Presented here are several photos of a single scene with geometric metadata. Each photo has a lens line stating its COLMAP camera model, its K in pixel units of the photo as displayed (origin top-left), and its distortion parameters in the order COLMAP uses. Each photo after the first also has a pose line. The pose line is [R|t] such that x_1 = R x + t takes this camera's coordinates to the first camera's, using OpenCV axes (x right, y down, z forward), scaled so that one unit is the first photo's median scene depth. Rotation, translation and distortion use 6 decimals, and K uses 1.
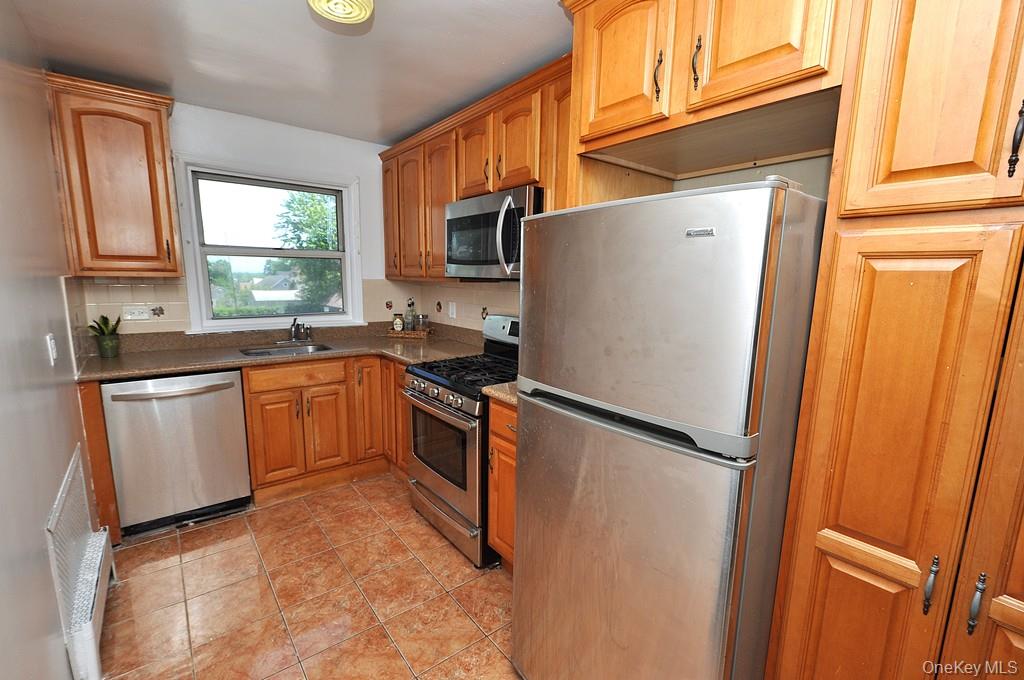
lens RADIAL K [[450.8, 0, 509.6], [0, 450.8, 354.2], [0, 0, 1]] dist [0.012801, -0.007269]
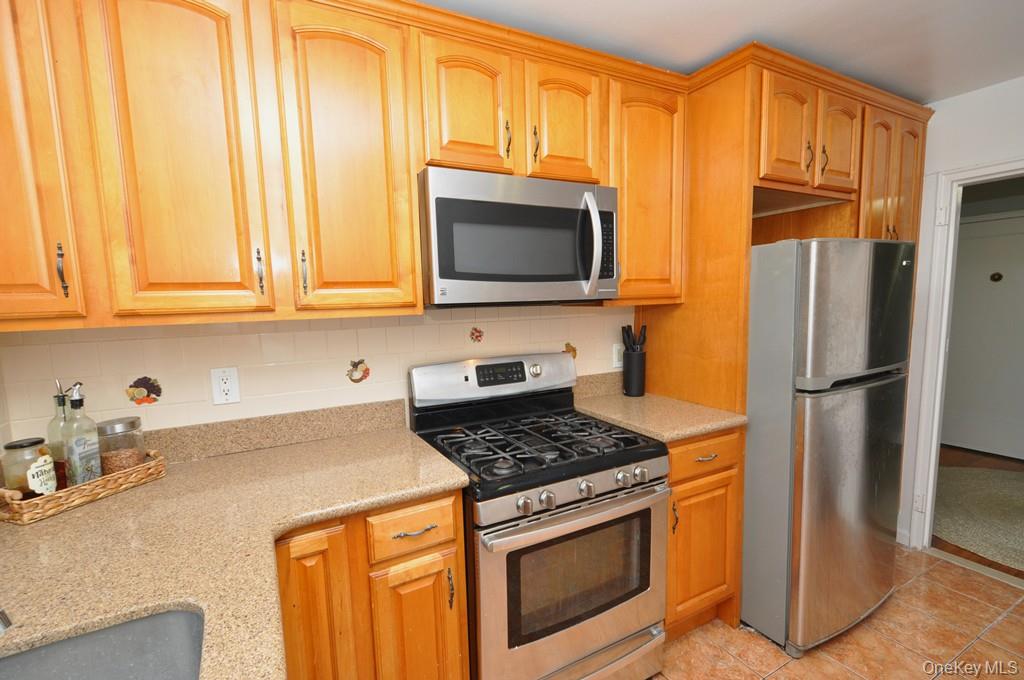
lens RADIAL K [[450.8, 0, 509.6], [0, 450.8, 354.2], [0, 0, 1]] dist [0.012801, -0.007269]
pose [[0.171204, -0.140243, 0.975203, -0.620872], [0.200642, 0.974037, 0.104851, -0.145883], [-0.964589, 0.177716, 0.194897, 0.786611]]
